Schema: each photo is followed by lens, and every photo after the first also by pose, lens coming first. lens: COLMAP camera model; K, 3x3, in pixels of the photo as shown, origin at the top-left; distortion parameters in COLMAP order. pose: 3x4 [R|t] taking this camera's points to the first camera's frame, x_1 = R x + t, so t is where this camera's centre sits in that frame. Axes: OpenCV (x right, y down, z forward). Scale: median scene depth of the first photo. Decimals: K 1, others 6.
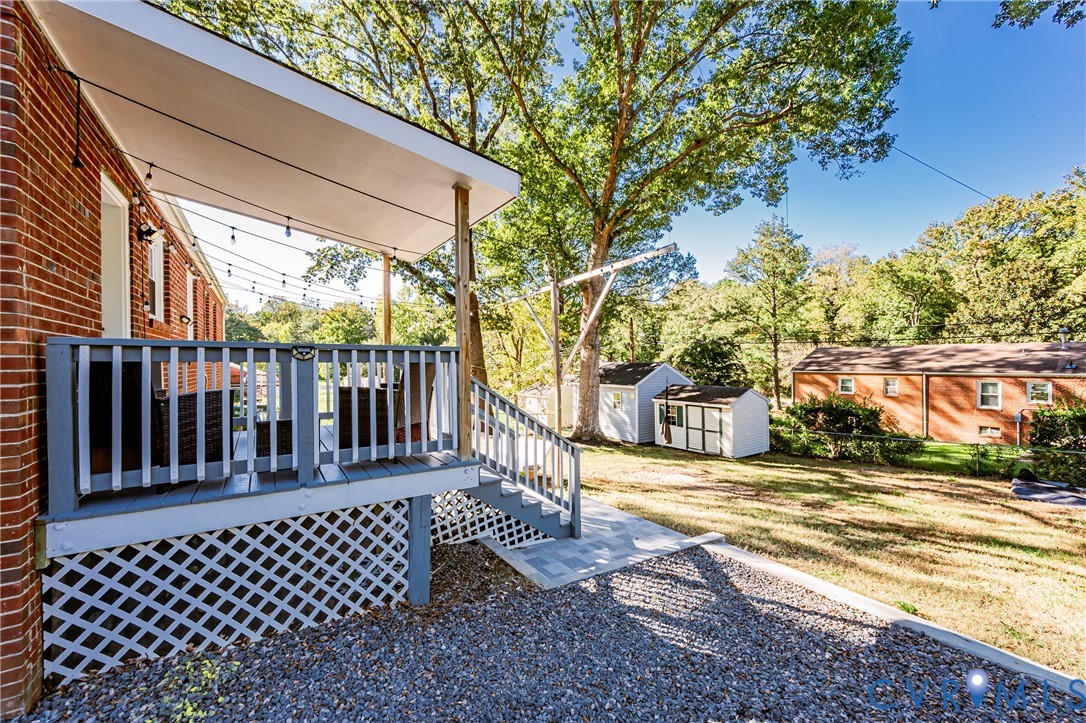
lens RADIAL K [[434.0, 0, 535.7], [0, 434.0, 360.3], [0, 0, 1]] dist [-0.001811, 0.000584]
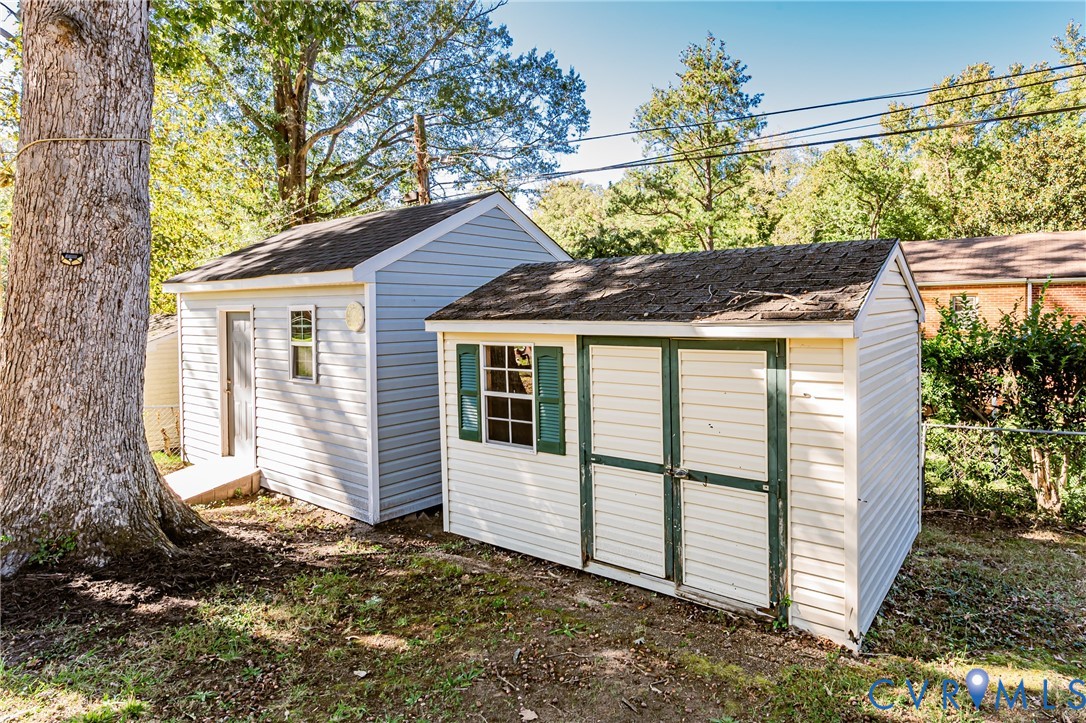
lens RADIAL K [[619.7, 0, 572.3], [0, 619.7, 324.2], [0, 0, 1]] dist [-0.005315, -0.000771]
pose [[0.940754, -0.007849, 0.338998, 0.133743], [0.000825, 0.999782, 0.020861, 0.048226], [-0.339088, -0.019345, 0.940556, 0.396860]]
